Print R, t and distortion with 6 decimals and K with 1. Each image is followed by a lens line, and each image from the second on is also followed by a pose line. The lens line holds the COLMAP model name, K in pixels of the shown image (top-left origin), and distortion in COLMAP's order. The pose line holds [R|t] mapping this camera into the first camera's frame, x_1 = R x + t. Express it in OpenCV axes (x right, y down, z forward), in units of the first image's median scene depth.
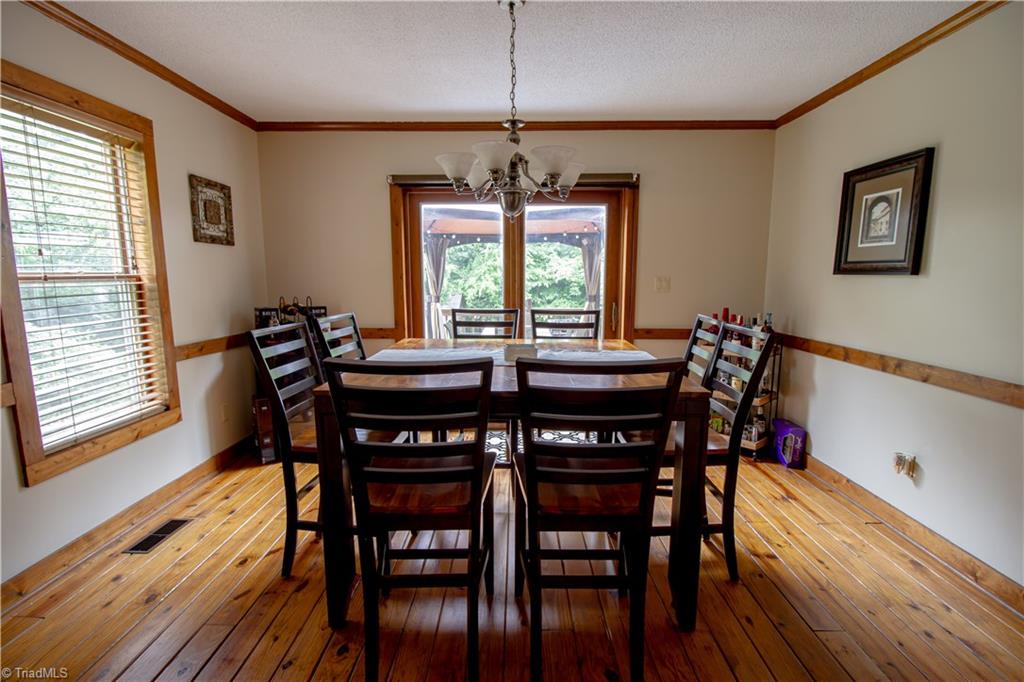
lens RADIAL K [[482.1, 0, 515.3], [0, 482.1, 346.9], [0, 0, 1]] dist [-0.007146, -0.008335]
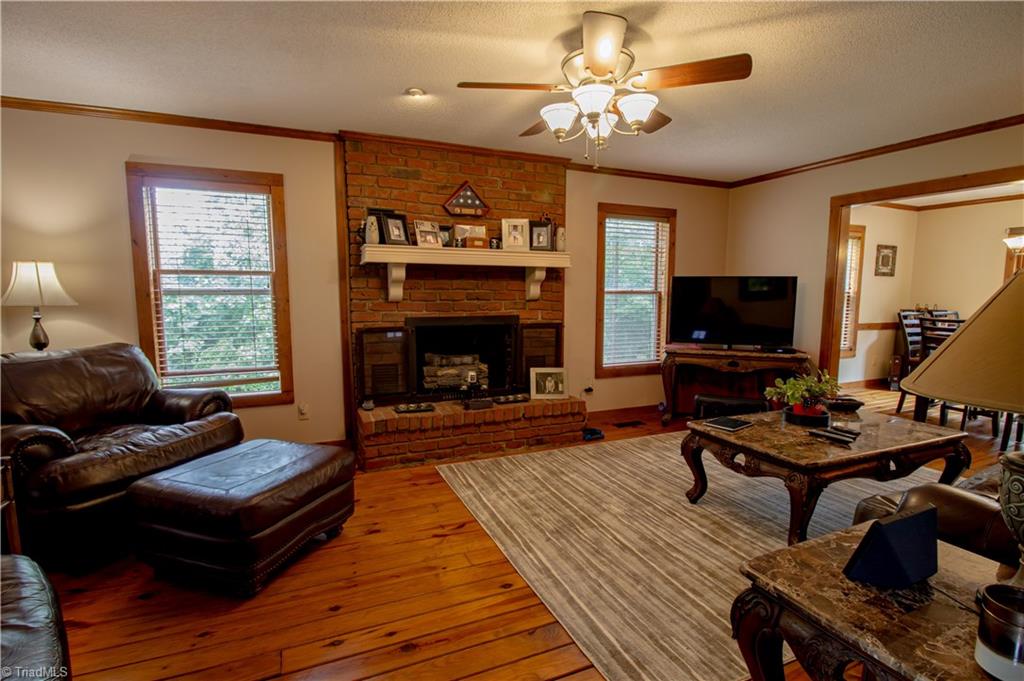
lens RADIAL K [[482.1, 0, 505.4], [0, 482.1, 340.9], [0, 0, 1]] dist [-0.007146, -0.008335]
pose [[0.388349, 0.107350, -0.915238, 0.641270], [-0.135020, 0.989101, 0.058723, 0.154922], [0.911567, 0.100771, 0.398611, -1.259037]]
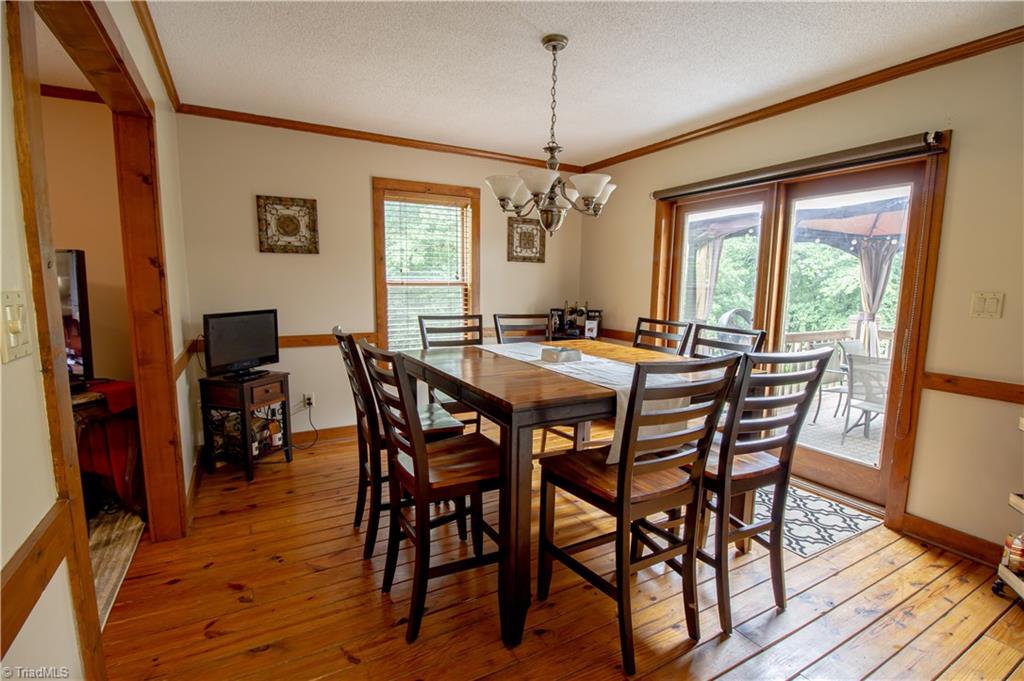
lens RADIAL K [[482.1, 0, 519.2], [0, 482.1, 345.2], [0, 0, 1]] dist [-0.007146, -0.008335]
pose [[0.494869, 0.116982, -0.861057, 0.666868], [-0.137521, 0.988953, 0.055321, -0.045113], [0.858017, 0.091037, 0.505490, 0.277615]]
